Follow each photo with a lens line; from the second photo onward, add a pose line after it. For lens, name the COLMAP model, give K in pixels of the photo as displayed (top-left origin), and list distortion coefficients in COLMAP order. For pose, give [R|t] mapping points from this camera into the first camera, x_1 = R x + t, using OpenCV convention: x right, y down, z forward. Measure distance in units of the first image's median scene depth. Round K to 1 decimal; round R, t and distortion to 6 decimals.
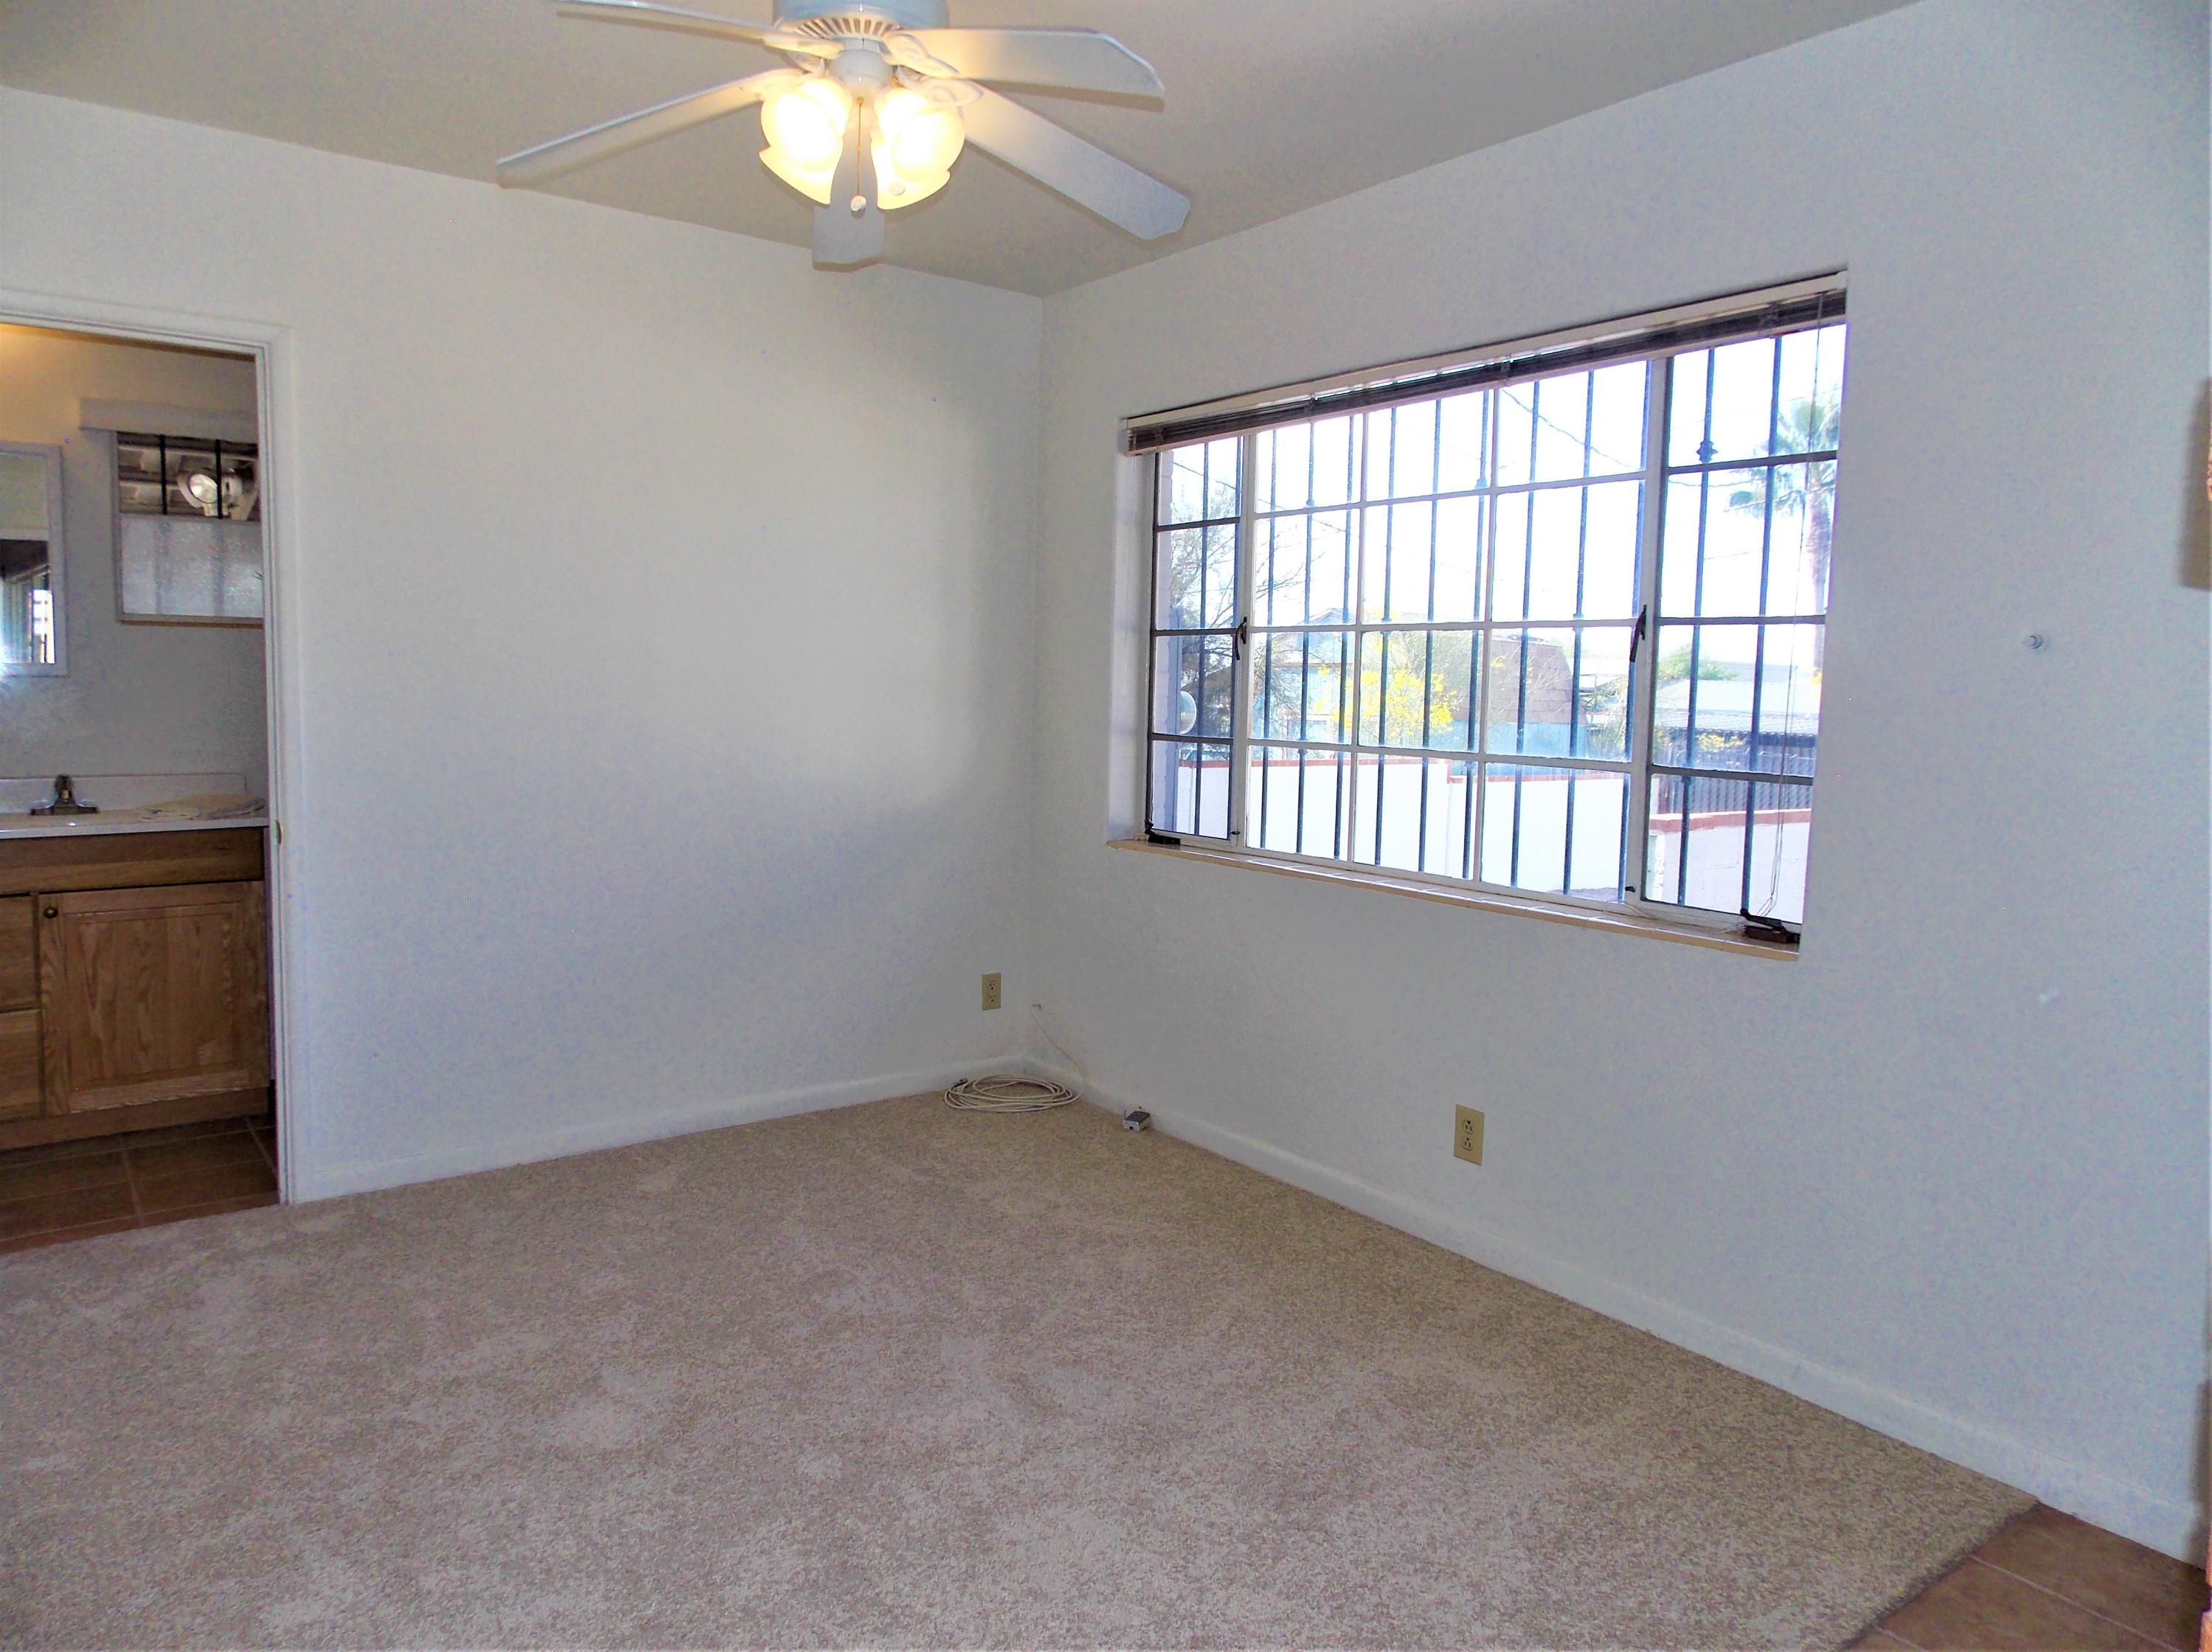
lens RADIAL K [[1464.3, 0, 1111.6], [0, 1464.3, 790.3], [0, 0, 1]] dist [0.012876, -0.015173]
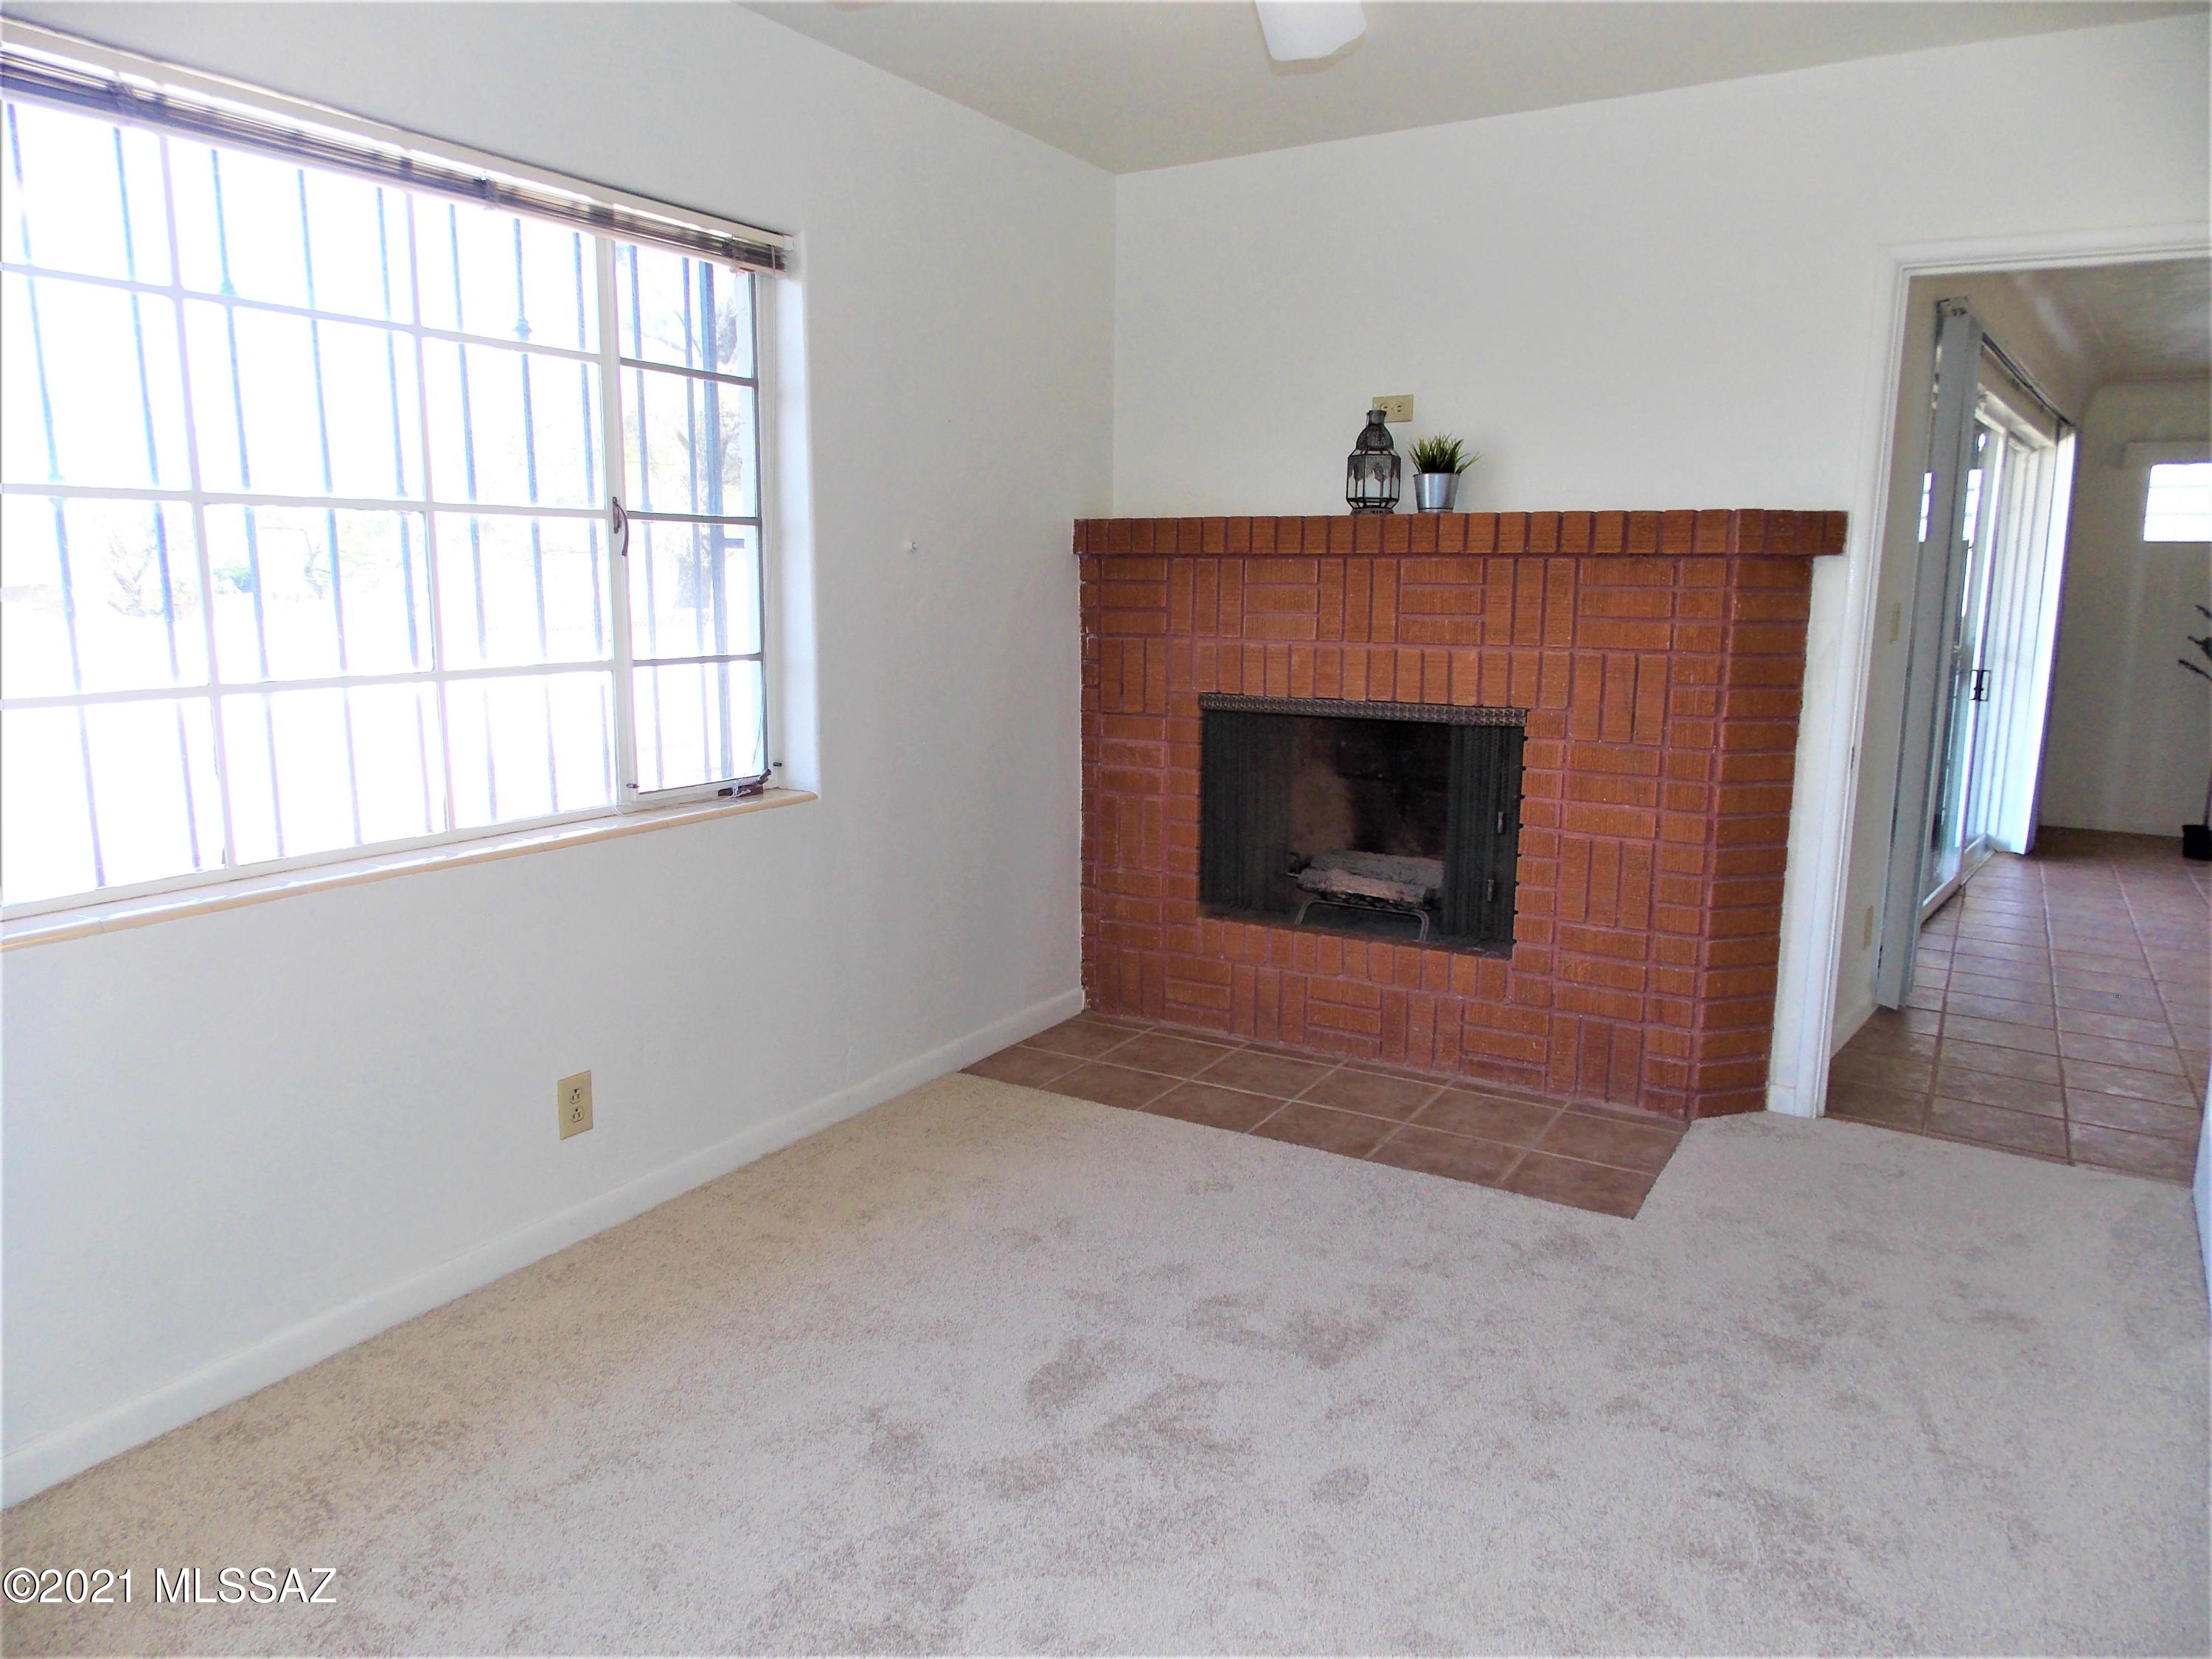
lens RADIAL K [[1464.4, 0, 1101.1], [0, 1464.4, 819.8], [0, 0, 1]] dist [0.012876, -0.015173]
pose [[-0.350078, -0.183478, 0.918576, -0.636692], [0.059620, 0.974277, 0.217325, -0.101521], [-0.934821, 0.130846, -0.330134, 0.969774]]
